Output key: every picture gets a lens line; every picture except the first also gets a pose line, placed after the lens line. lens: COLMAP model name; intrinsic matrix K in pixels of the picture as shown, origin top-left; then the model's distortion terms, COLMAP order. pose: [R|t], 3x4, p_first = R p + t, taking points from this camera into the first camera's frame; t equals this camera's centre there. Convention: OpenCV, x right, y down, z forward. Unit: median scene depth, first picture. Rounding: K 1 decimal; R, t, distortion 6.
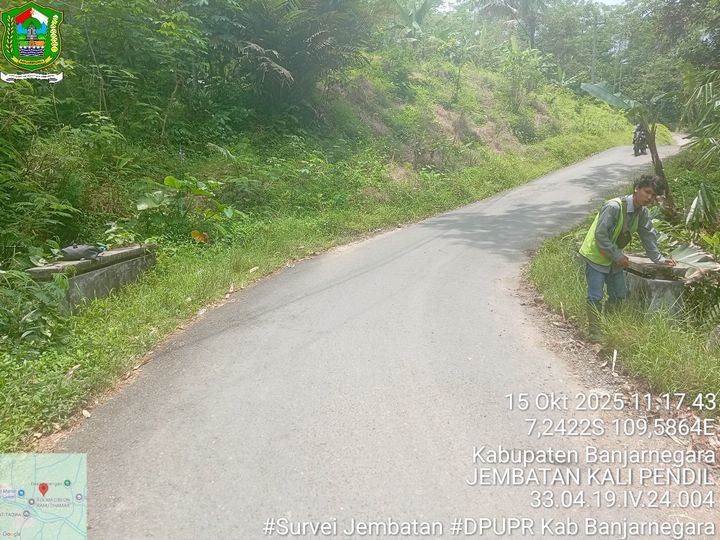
lens RADIAL K [[549.6, 0, 357.4], [0, 549.6, 270.3], [0, 0, 1]] dist [0.083780, -0.183622]
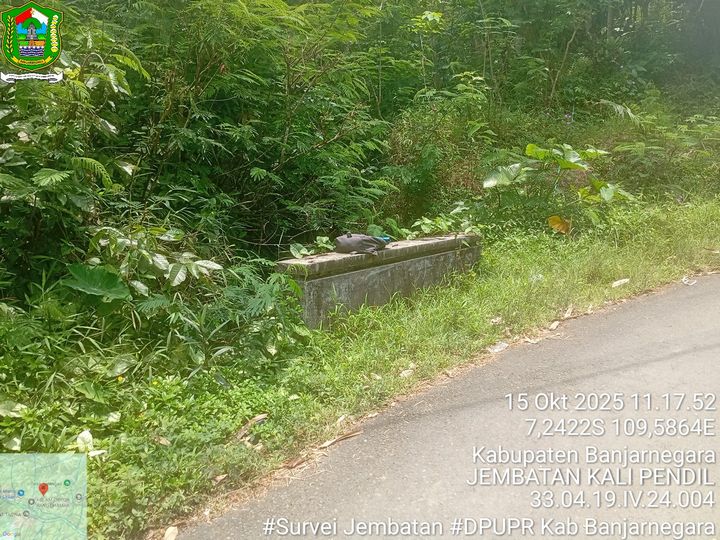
lens RADIAL K [[549.6, 0, 357.4], [0, 549.6, 270.3], [0, 0, 1]] dist [0.083780, -0.183622]
pose [[0.746462, 0.121175, -0.654302, 0.005642], [-0.091596, 0.992631, 0.079336, -0.028014], [0.659094, 0.000710, 0.752060, 0.211975]]
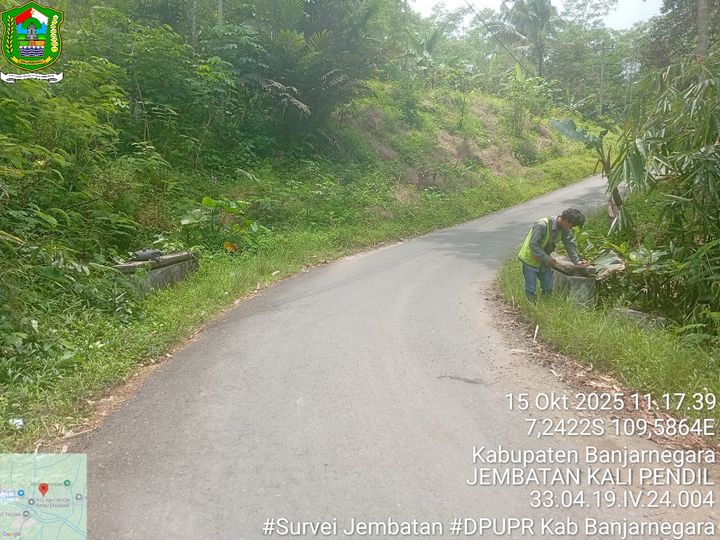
lens RADIAL K [[549.6, 0, 357.4], [0, 549.6, 270.3], [0, 0, 1]] dist [0.083780, -0.183622]
pose [[0.999564, 0.007520, -0.028561, 0.021279], [-0.008430, 0.999456, -0.031886, 0.021409], [0.028306, 0.032113, 0.999083, -0.158537]]
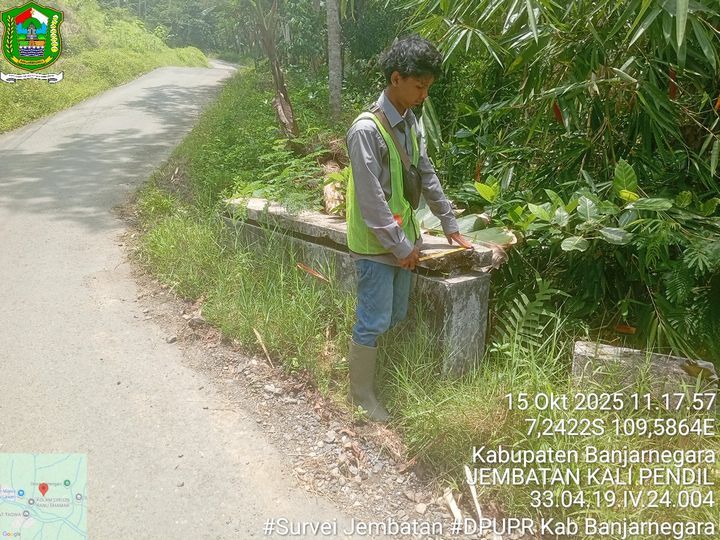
lens RADIAL K [[561.1, 0, 360.0], [0, 561.1, 270.0], [0, 0, 1]] dist [-0.037639, -0.002134]
pose [[0.709797, -0.185096, 0.679653, 0.050110], [0.099671, 0.981542, 0.163220, -0.037423], [-0.697319, -0.048111, 0.715144, 0.295467]]
